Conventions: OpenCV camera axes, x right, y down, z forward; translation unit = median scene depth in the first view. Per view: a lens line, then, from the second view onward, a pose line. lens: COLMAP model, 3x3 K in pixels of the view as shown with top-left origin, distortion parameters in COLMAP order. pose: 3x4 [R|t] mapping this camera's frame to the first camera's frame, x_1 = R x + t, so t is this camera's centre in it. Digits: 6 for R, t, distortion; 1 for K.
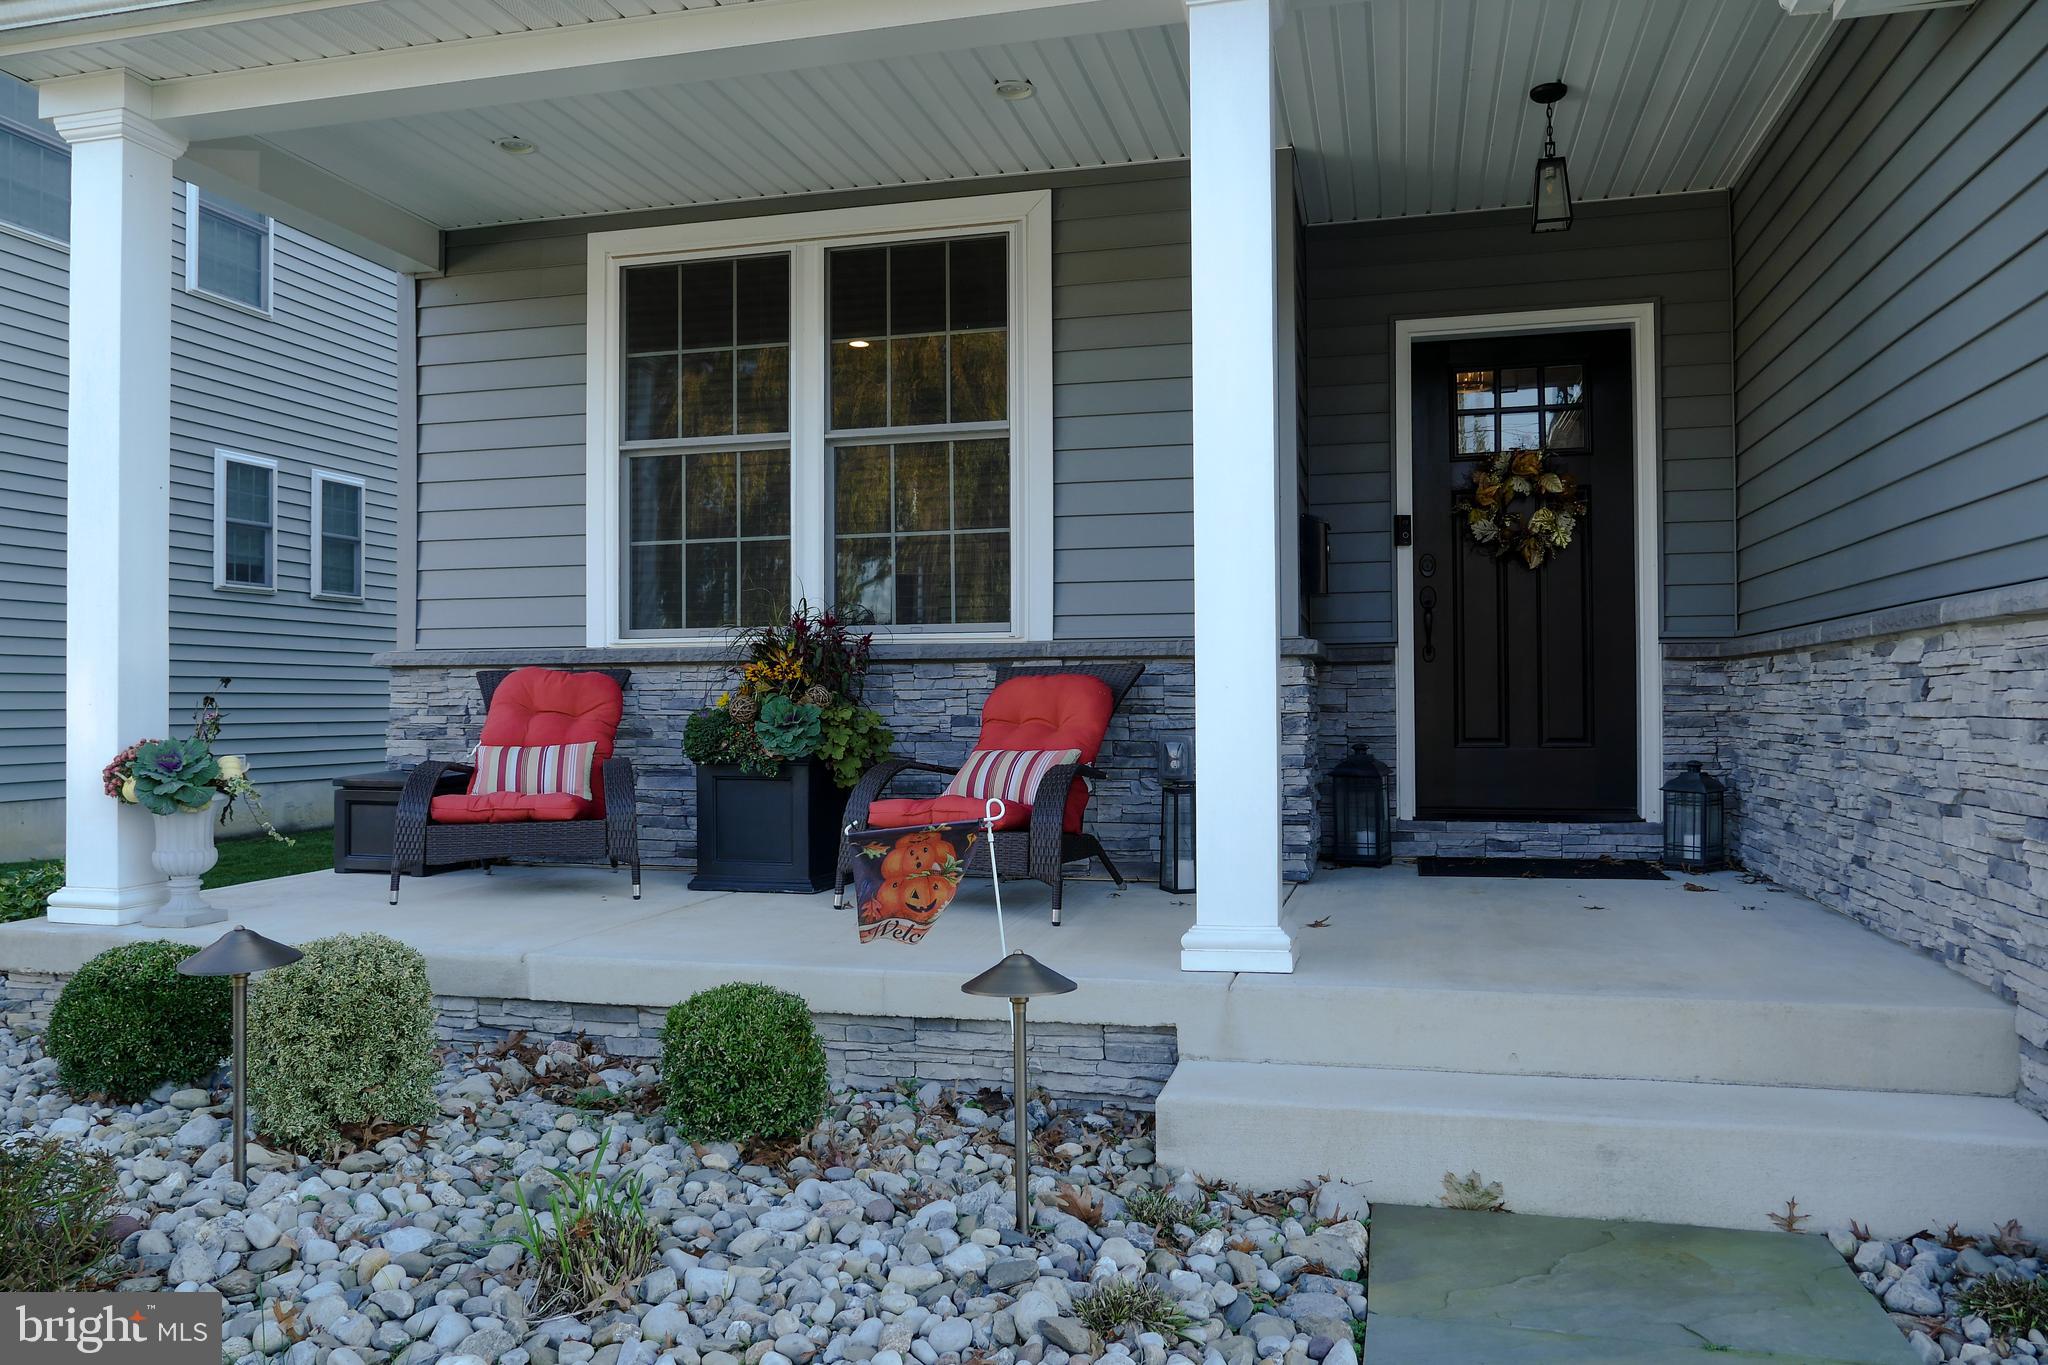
lens RADIAL K [[1484.9, 0, 1020.5], [0, 1484.9, 674.5], [0, 0, 1]] dist [-0.001822, -0.000848]
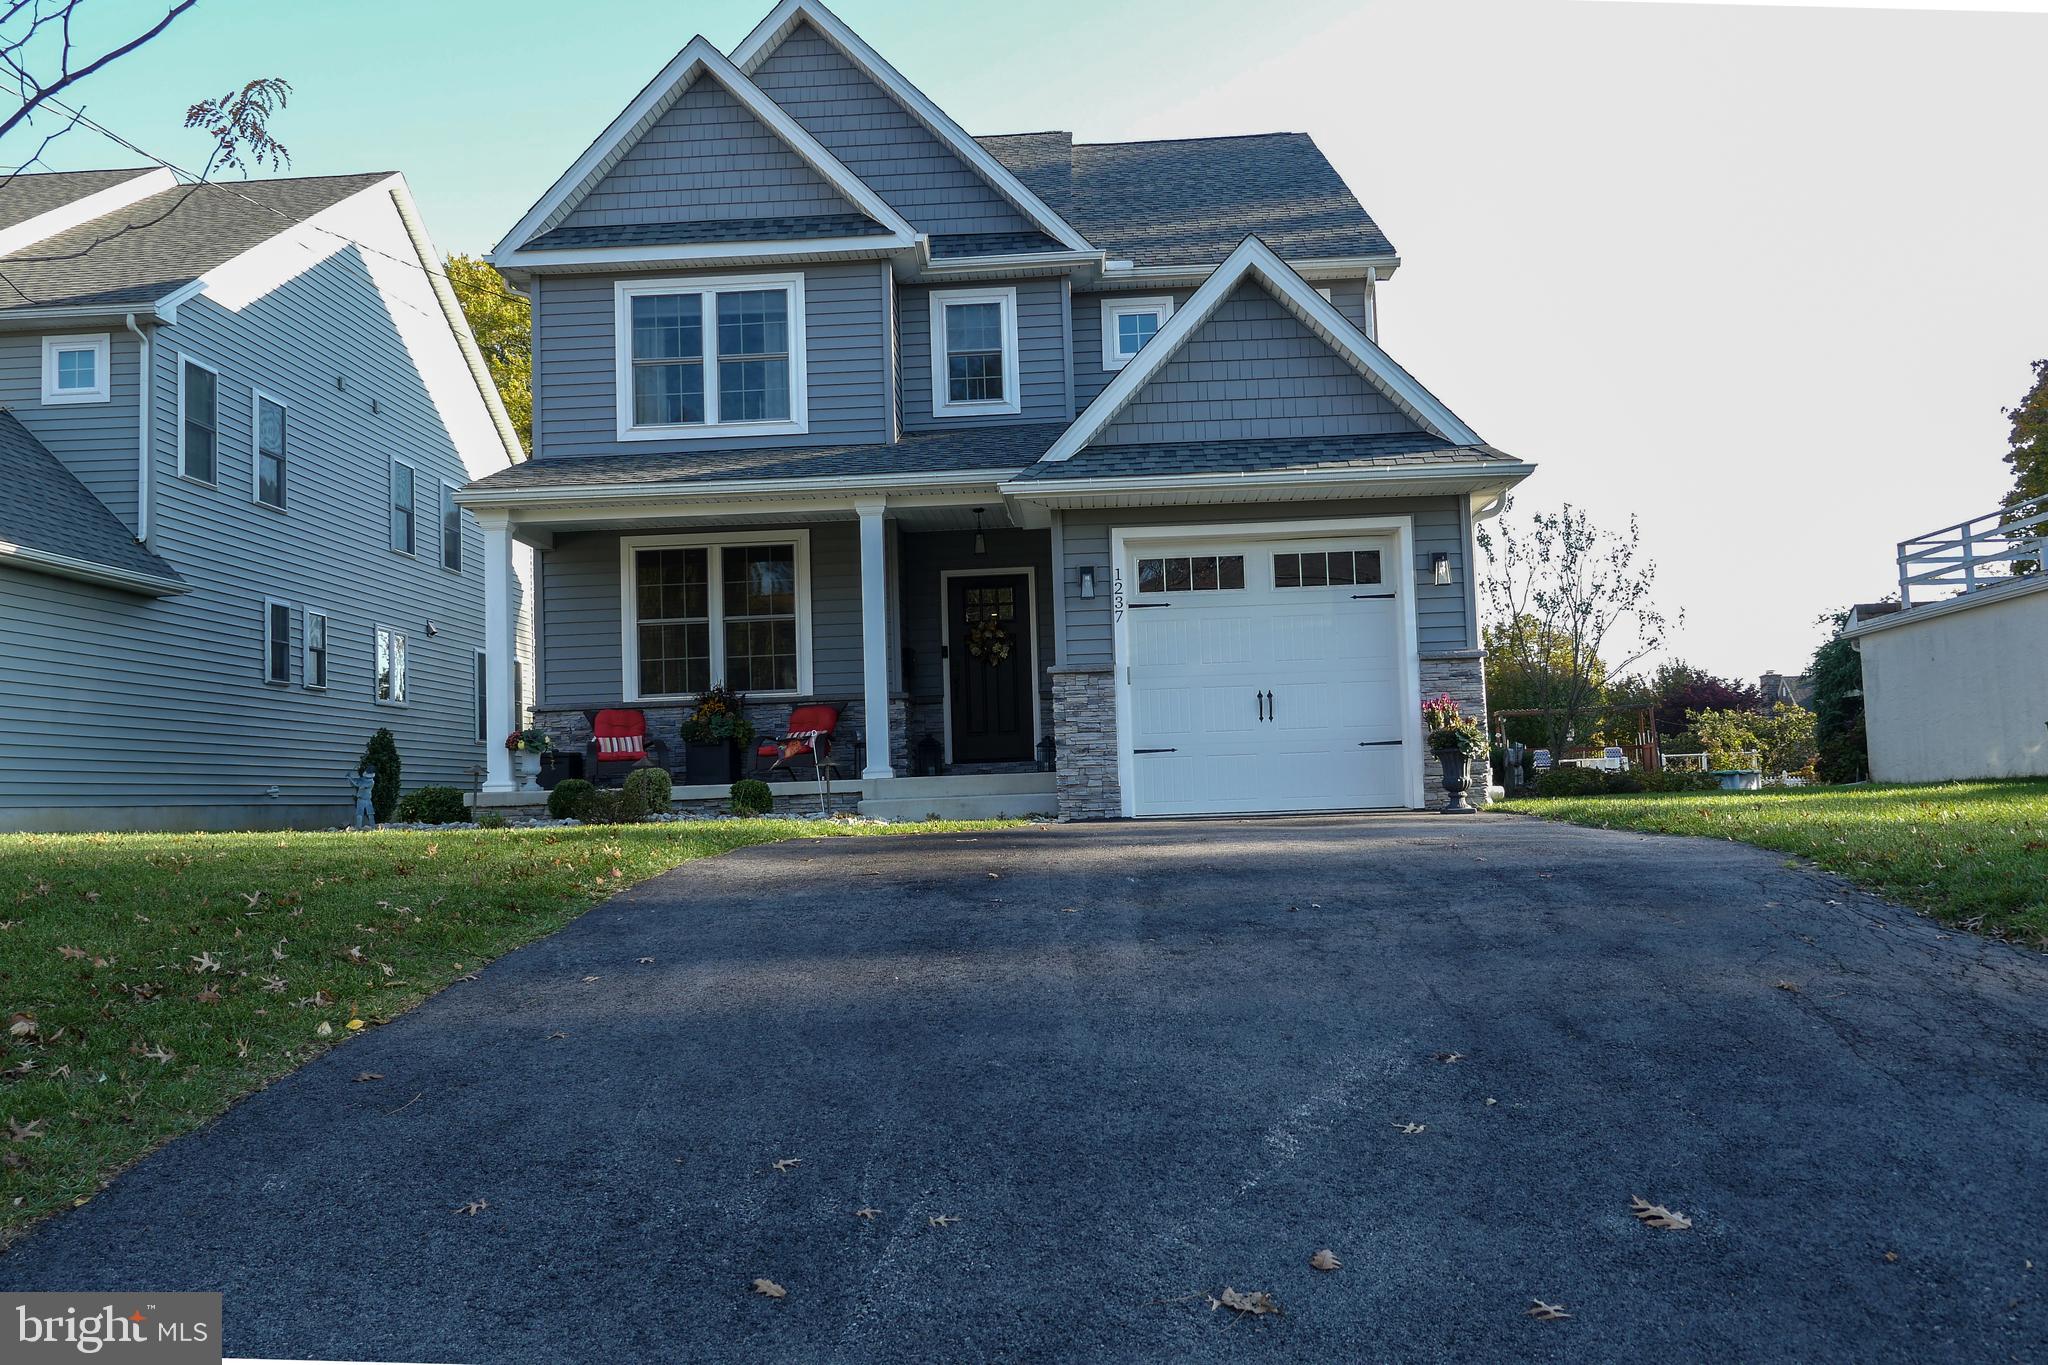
lens RADIAL K [[1731.6, 0, 1016.6], [0, 1731.6, 677.3], [0, 0, 1]] dist [-0.008708, -0.000021]
pose [[0.979206, -0.012725, 0.202469, -0.243365], [0.024037, 0.998278, -0.053510, 0.117399], [-0.201440, 0.057264, 0.977826, -2.077405]]
